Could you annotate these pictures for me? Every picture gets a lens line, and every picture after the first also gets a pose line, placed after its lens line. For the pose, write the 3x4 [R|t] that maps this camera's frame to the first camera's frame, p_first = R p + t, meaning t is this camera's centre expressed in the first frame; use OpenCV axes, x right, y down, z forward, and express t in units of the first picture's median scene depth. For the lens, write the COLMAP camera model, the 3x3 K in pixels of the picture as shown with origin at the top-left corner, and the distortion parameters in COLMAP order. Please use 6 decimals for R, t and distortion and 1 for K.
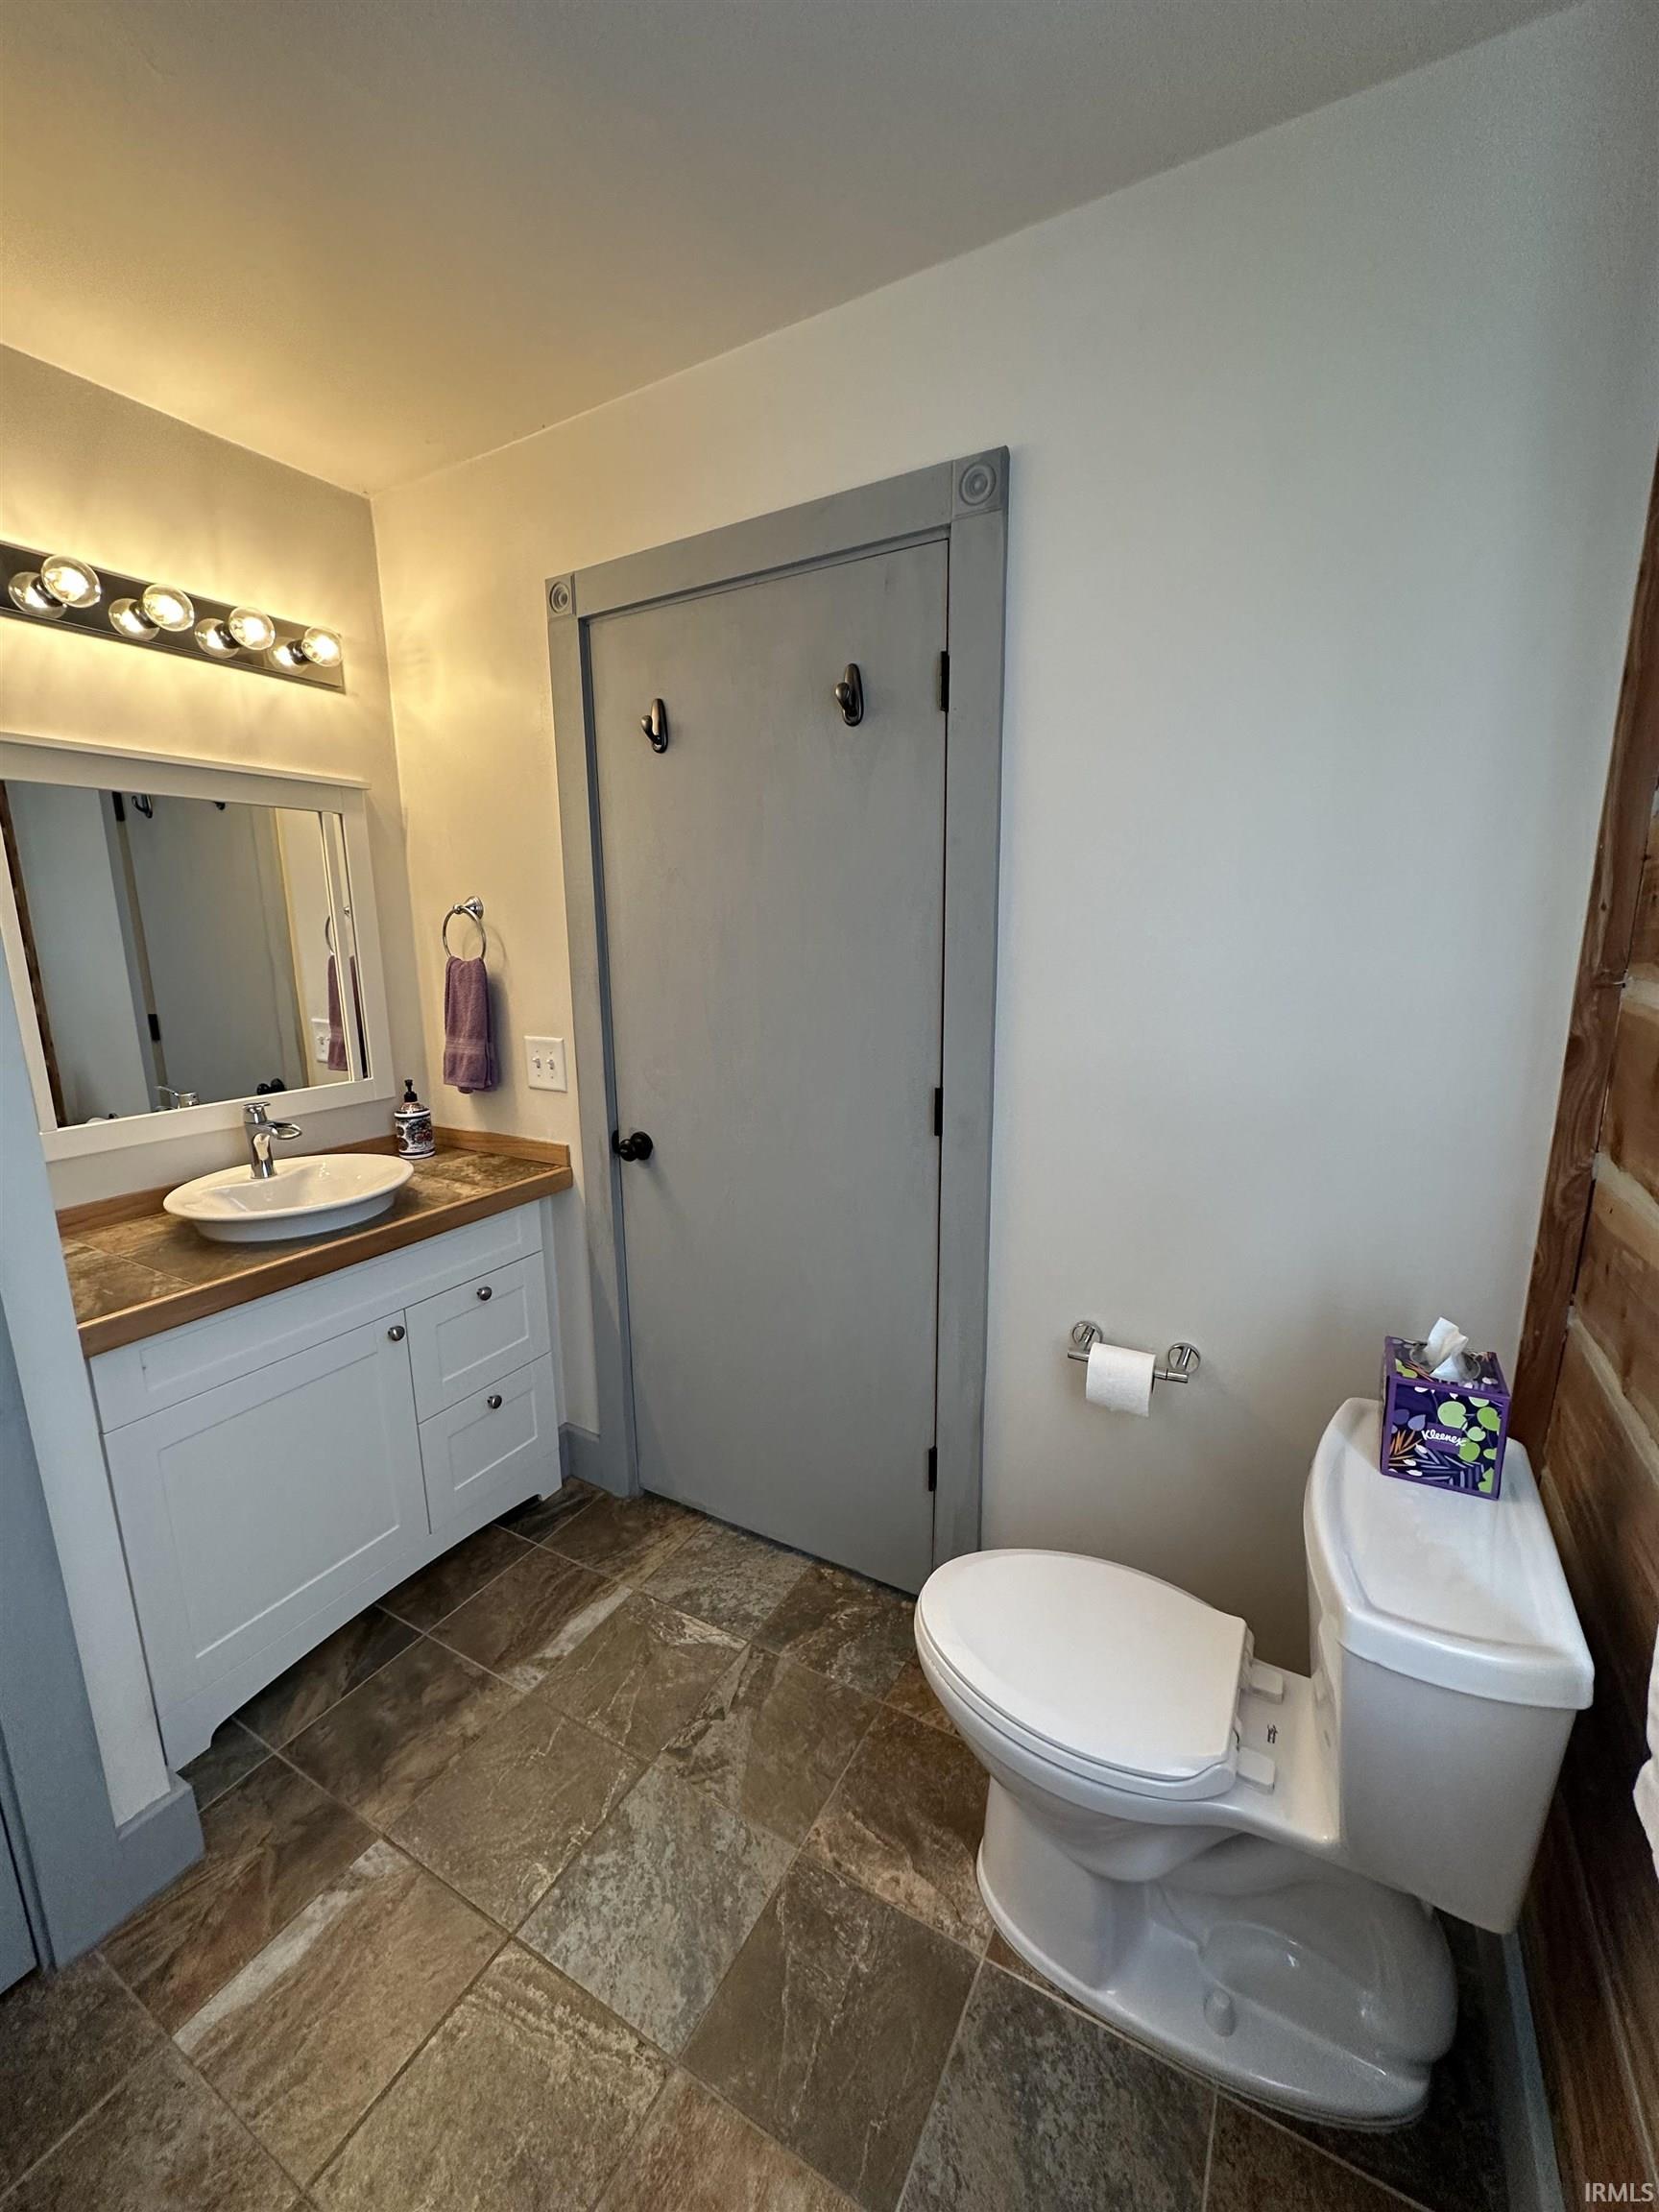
lens RADIAL K [[881.0, 0, 830.6], [0, 881.0, 1099.9], [0, 0, 1]] dist [-0.001947, 0.000827]
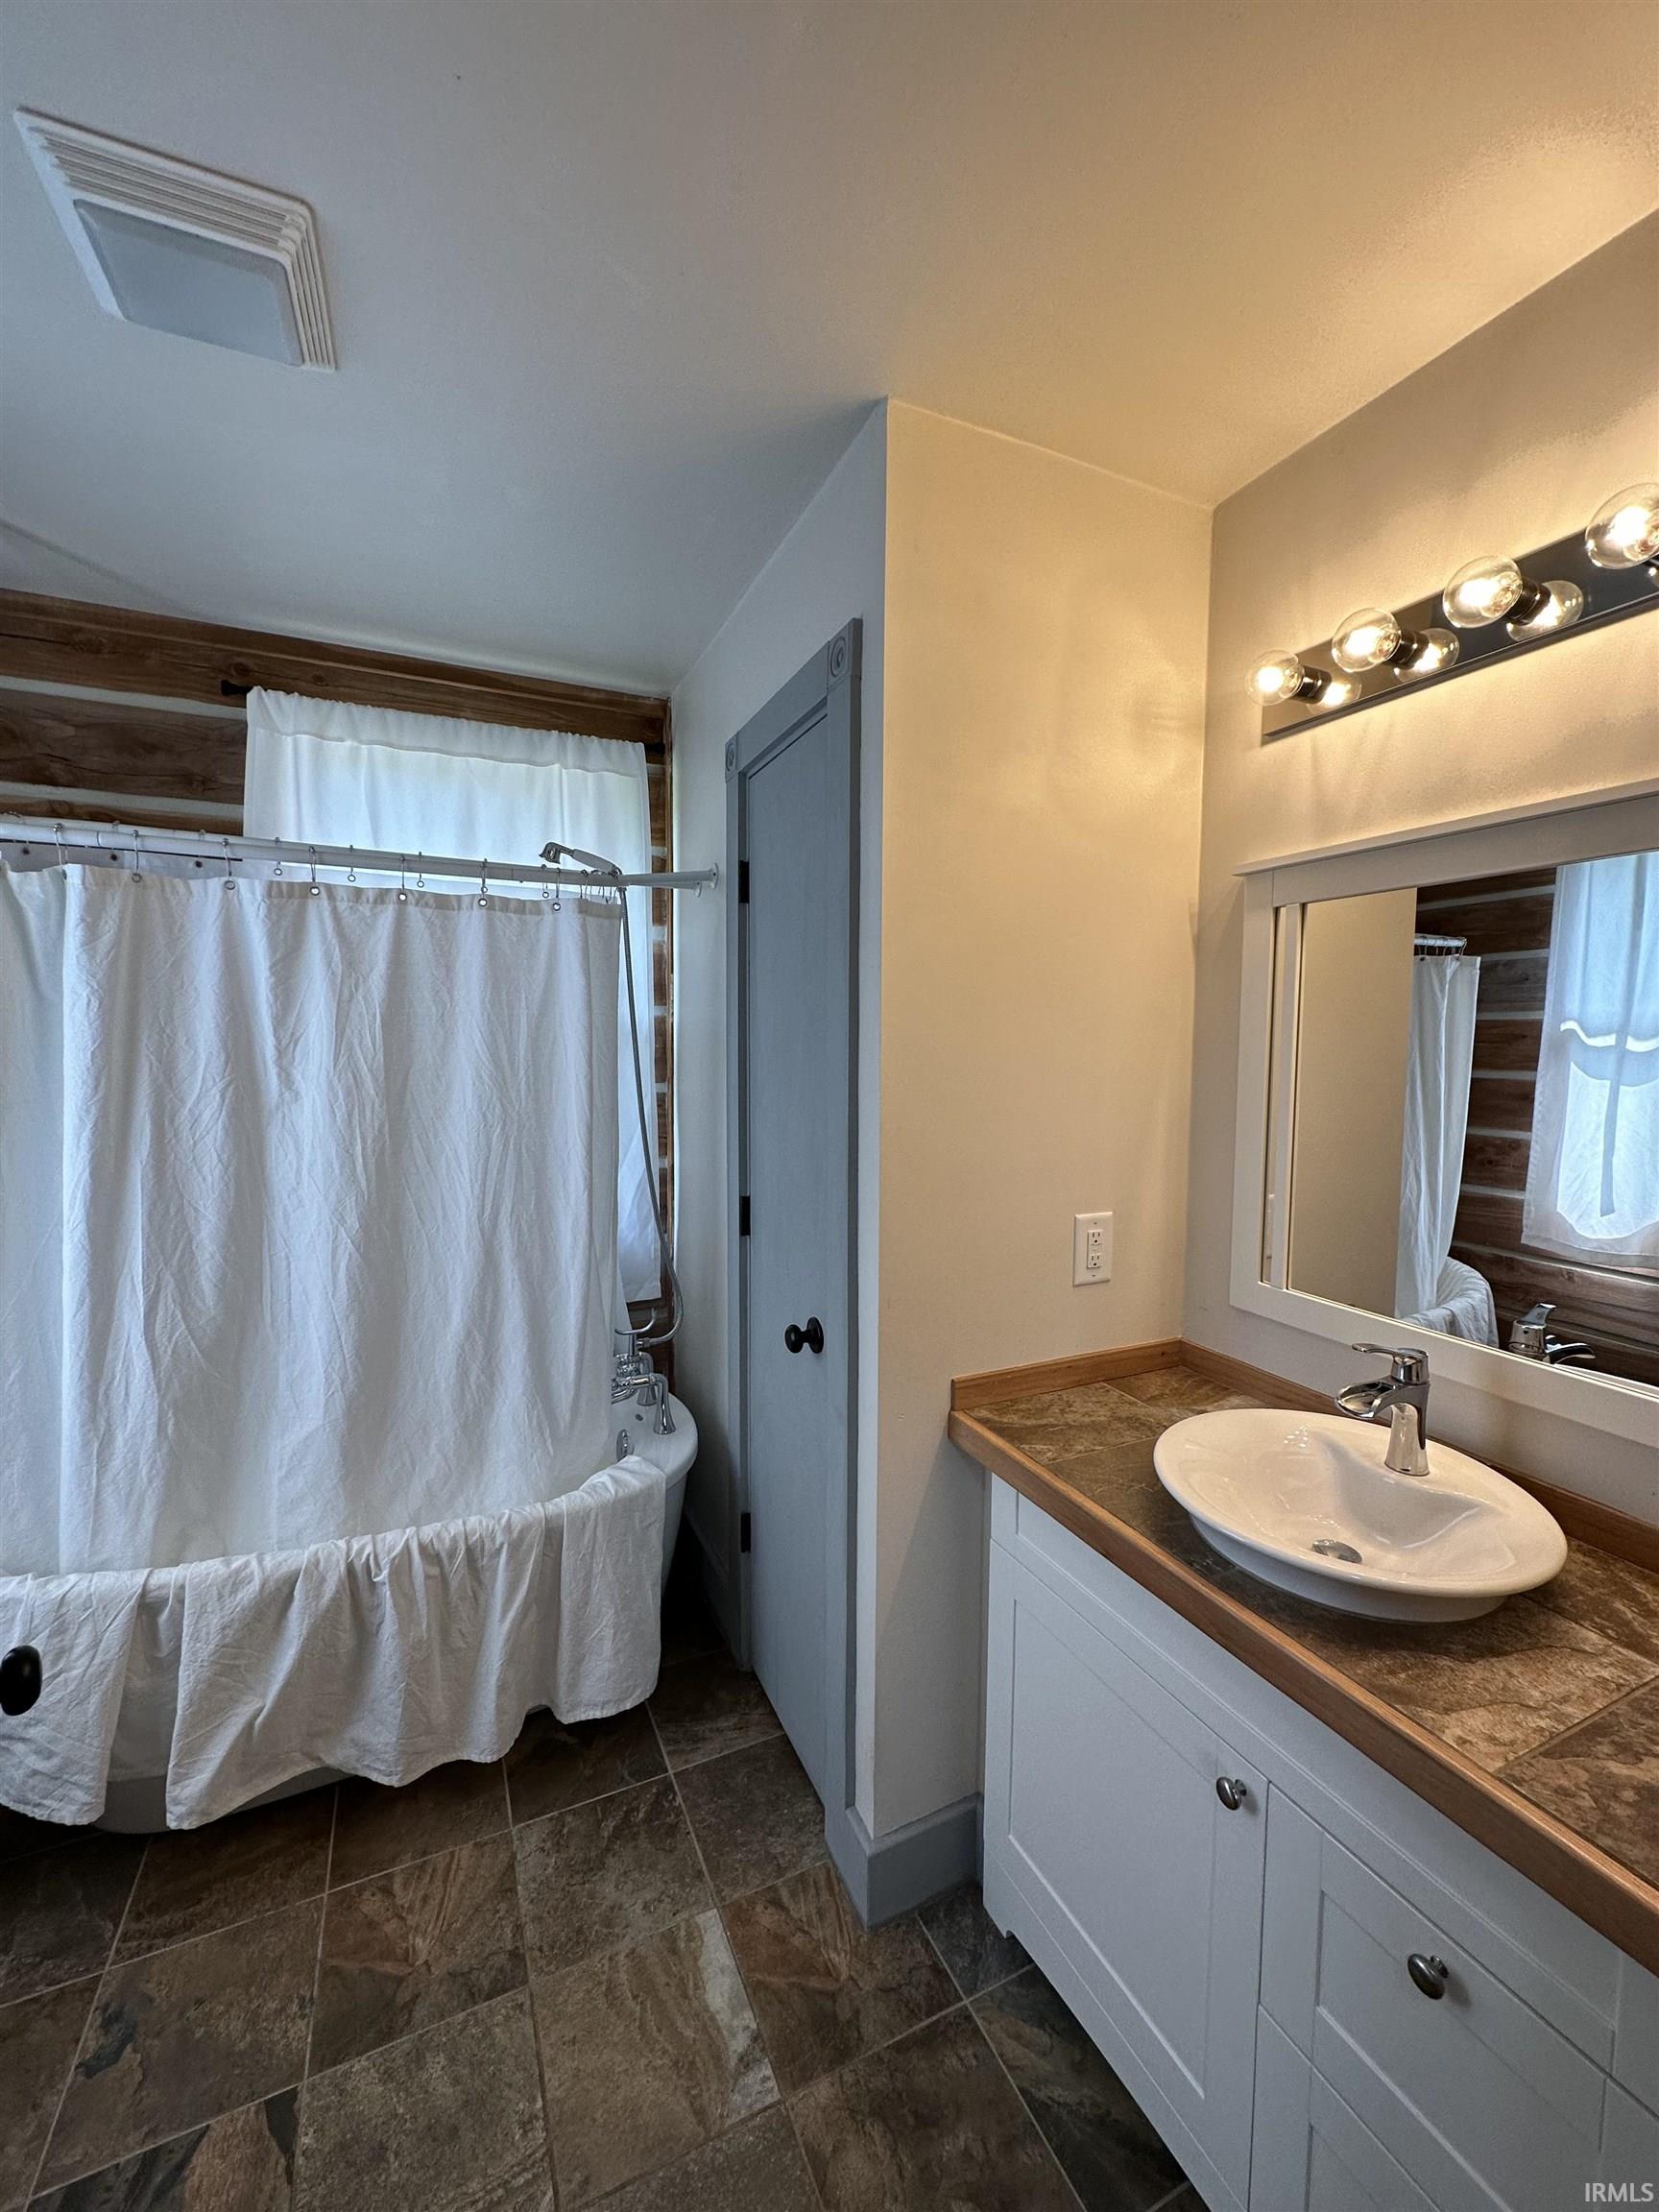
lens RADIAL K [[881.0, 0, 830.6], [0, 881.0, 1099.9], [0, 0, 1]] dist [-0.001947, 0.000827]
pose [[-0.574057, 0.060827, -0.816553, 0.109359], [-0.171197, 0.966281, 0.192336, -0.288605], [0.800718, 0.250203, -0.544287, 1.264297]]
